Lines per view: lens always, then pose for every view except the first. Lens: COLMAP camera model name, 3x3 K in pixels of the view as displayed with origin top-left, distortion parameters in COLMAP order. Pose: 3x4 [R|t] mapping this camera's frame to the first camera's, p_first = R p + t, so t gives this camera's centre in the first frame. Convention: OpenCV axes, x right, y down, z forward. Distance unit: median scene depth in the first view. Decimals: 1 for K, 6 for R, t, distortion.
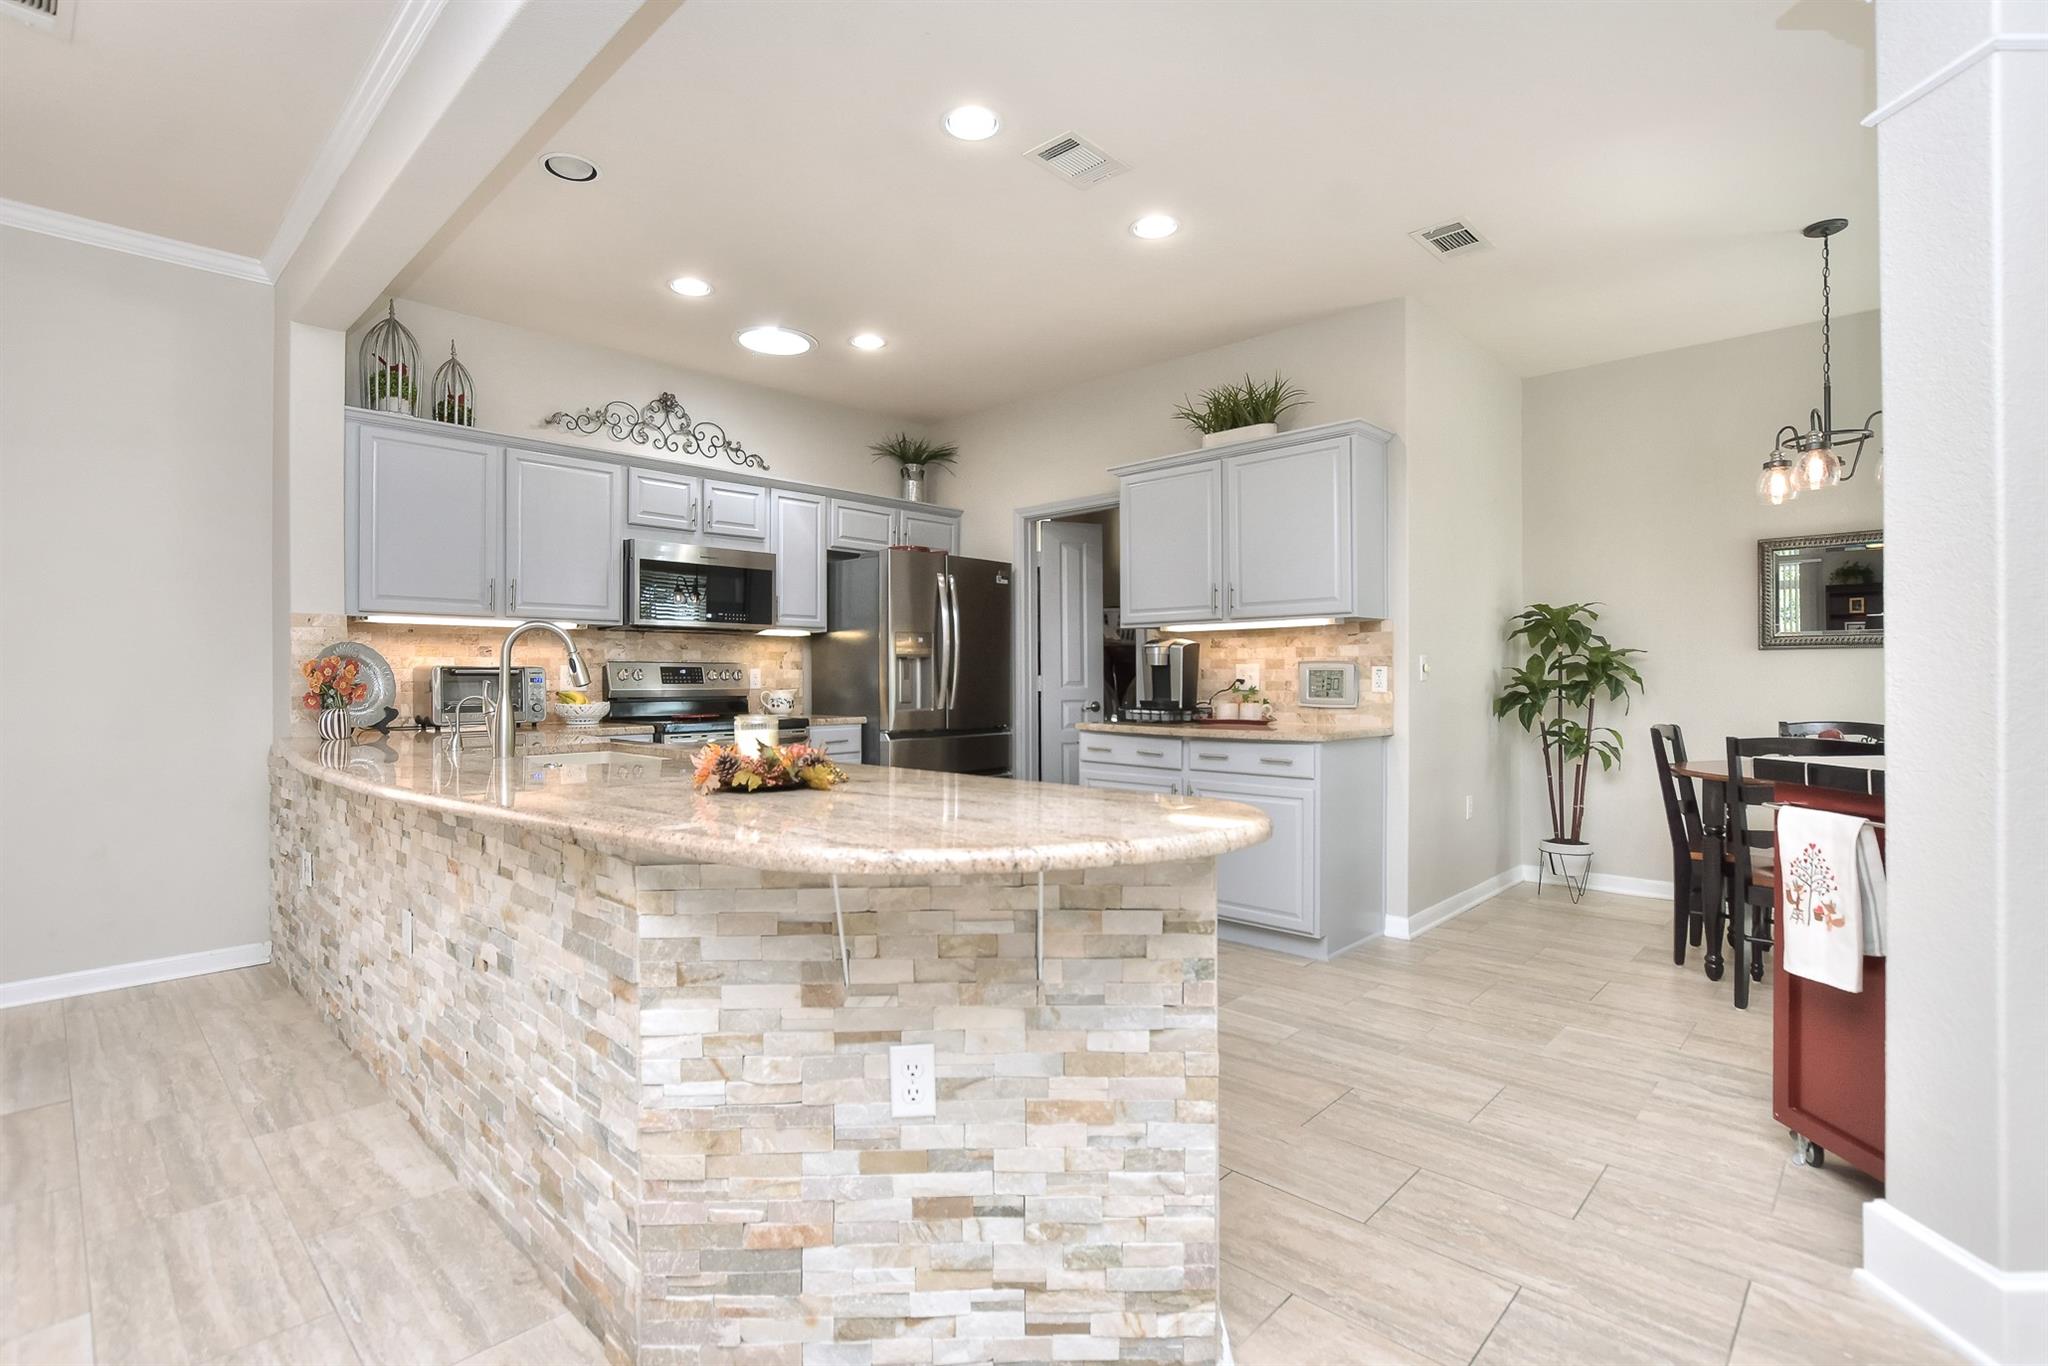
lens RADIAL K [[953.4, 0, 1024.3], [0, 953.4, 682.0], [0, 0, 1]] dist [-0.013841, 0.001214]
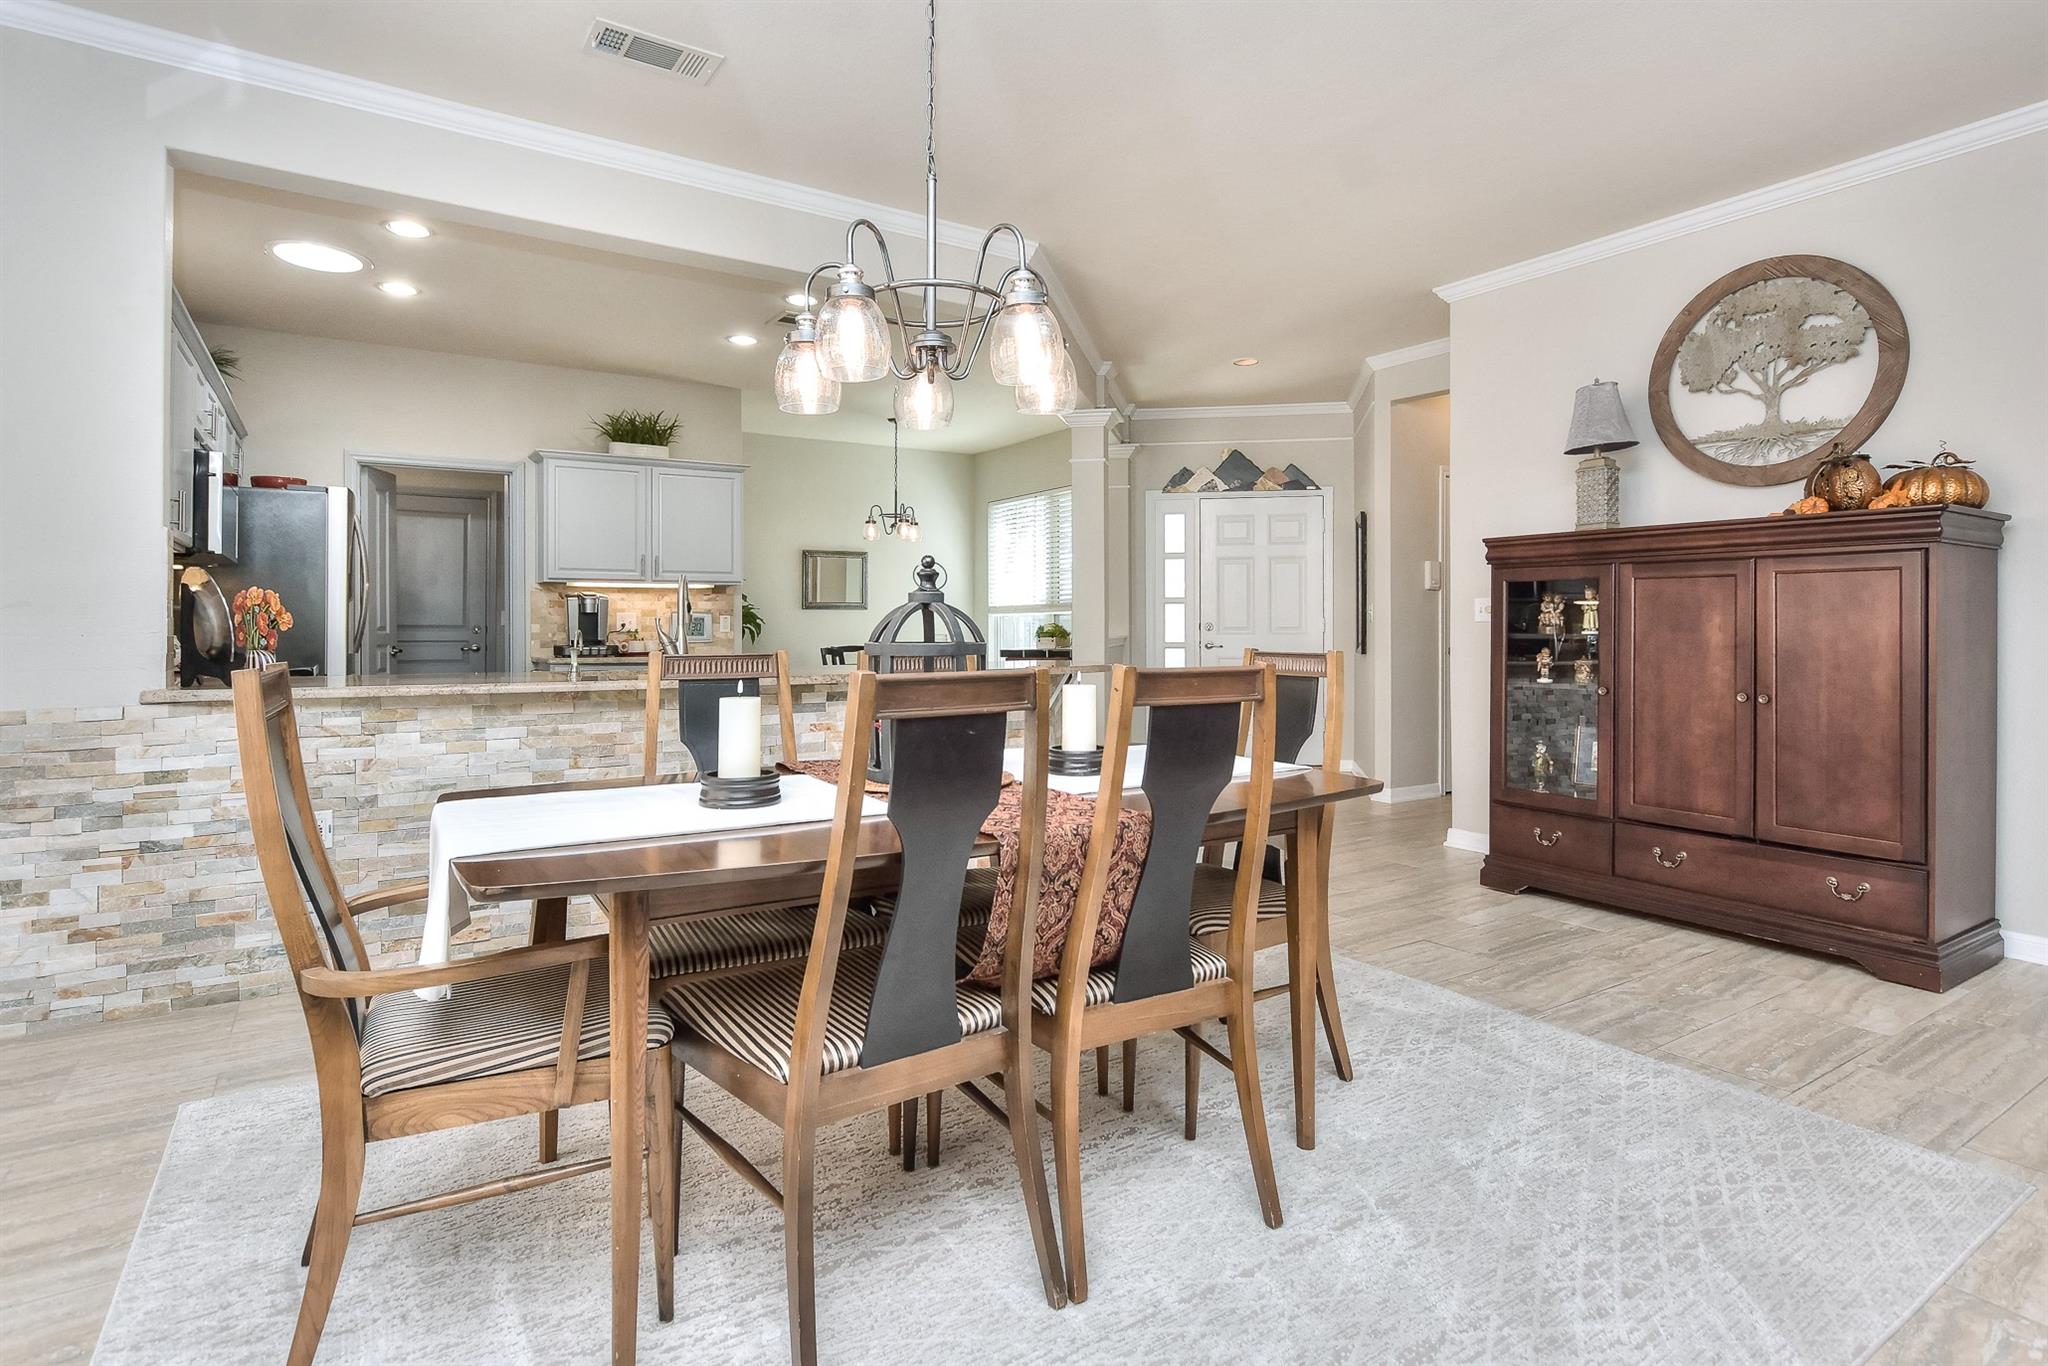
lens RADIAL K [[1044.6, 0, 1027.7], [0, 1044.6, 631.4], [0, 0, 1]] dist [-0.040080, 0.000101]
pose [[0.231014, -0.000874, 0.972950, -1.198577], [0.006668, 0.999978, -0.000685, 0.014412], [-0.972928, 0.006646, 0.231015, 0.112551]]
